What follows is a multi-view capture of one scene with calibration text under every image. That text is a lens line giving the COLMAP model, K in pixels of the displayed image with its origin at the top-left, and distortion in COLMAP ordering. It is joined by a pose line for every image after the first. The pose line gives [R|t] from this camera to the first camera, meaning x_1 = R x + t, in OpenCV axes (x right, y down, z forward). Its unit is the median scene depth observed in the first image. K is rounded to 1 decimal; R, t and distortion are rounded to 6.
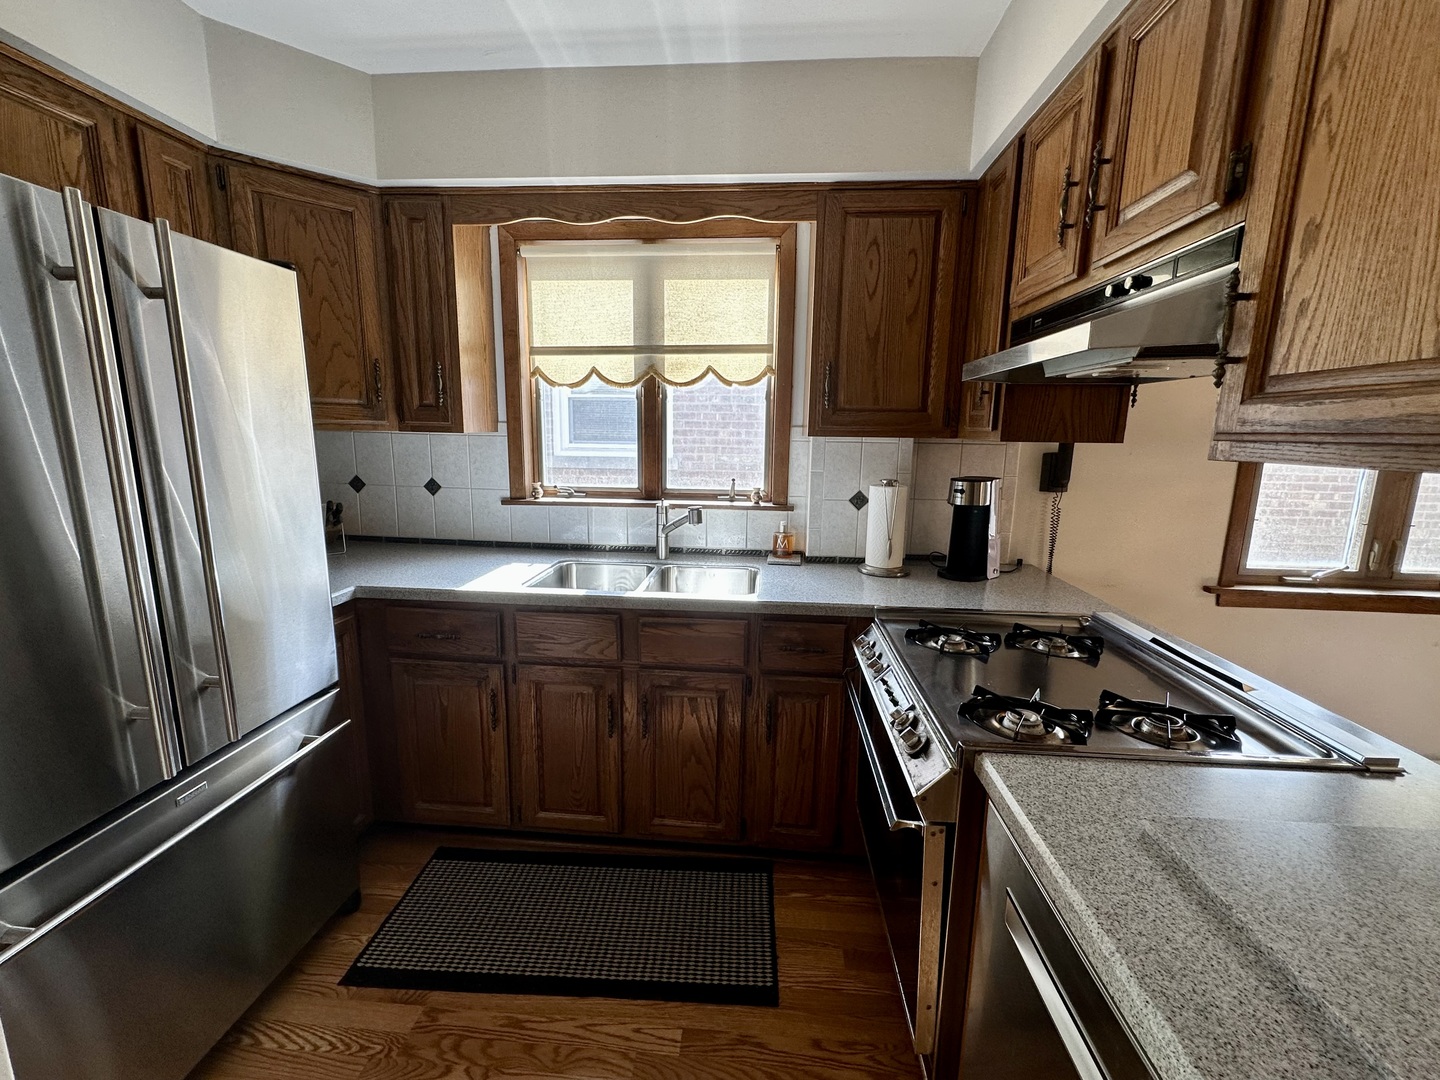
lens RADIAL K [[570.3, 0, 717.6], [0, 570.3, 542.0], [0, 0, 1]] dist [-0.004129, 0.000575]
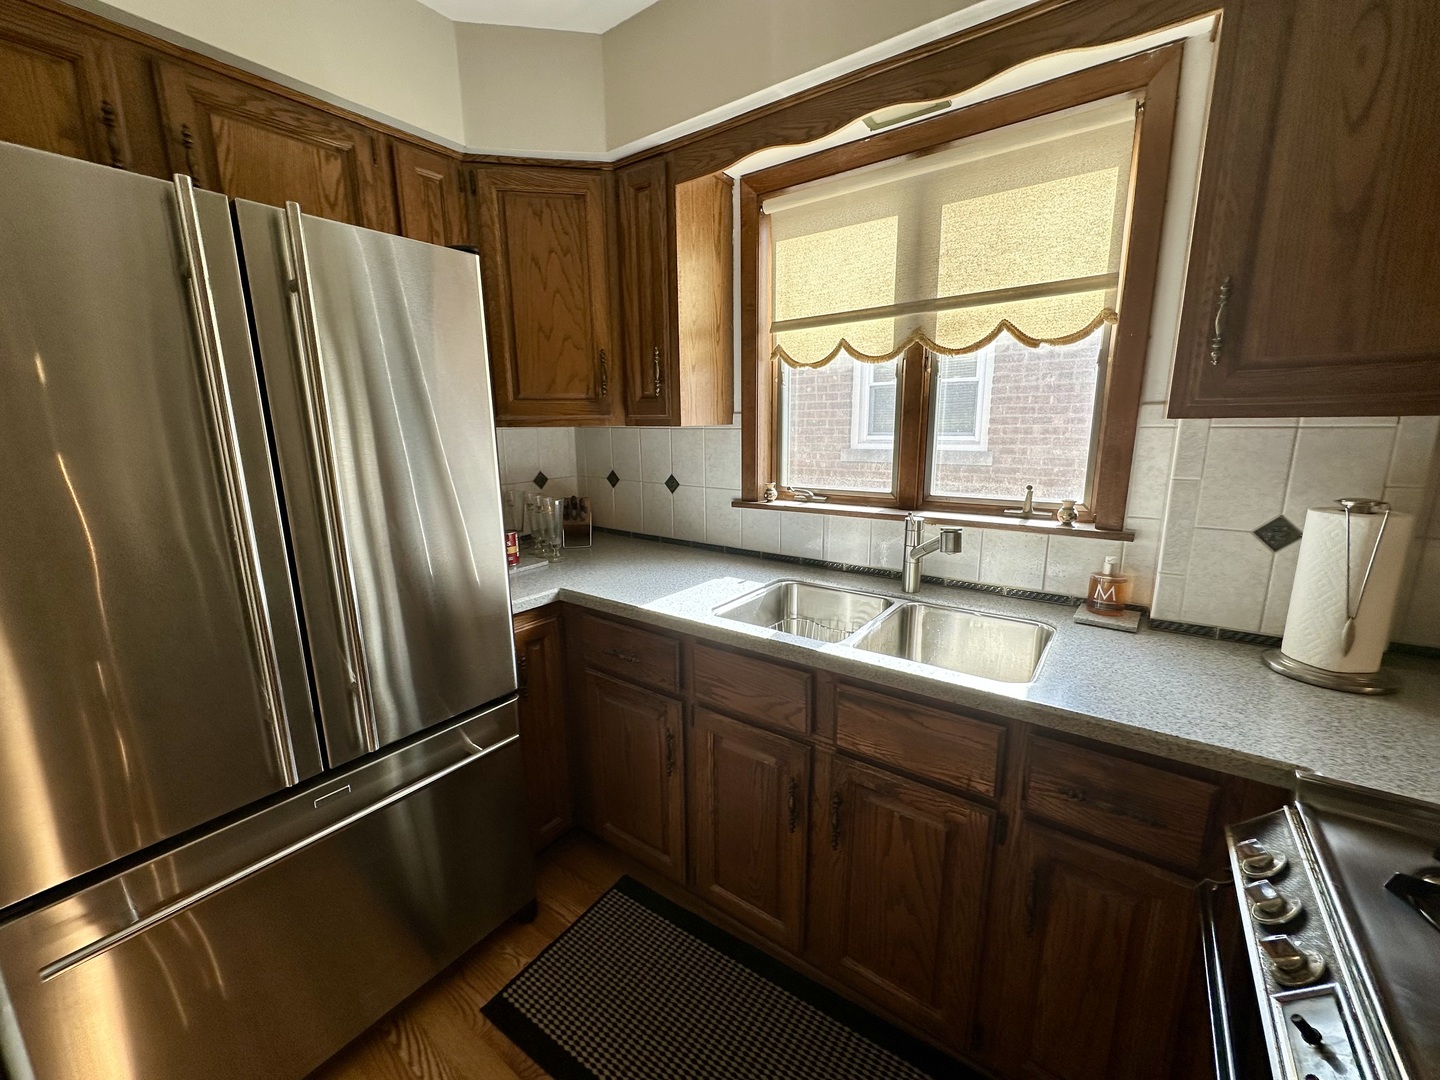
lens RADIAL K [[570.3, 0, 717.6], [0, 570.3, 542.0], [0, 0, 1]] dist [-0.004129, 0.000575]
pose [[0.857682, 0.080810, -0.507791, 0.072490], [-0.073537, 0.996699, 0.034407, -0.050491], [0.508896, 0.007831, 0.860793, 0.289323]]
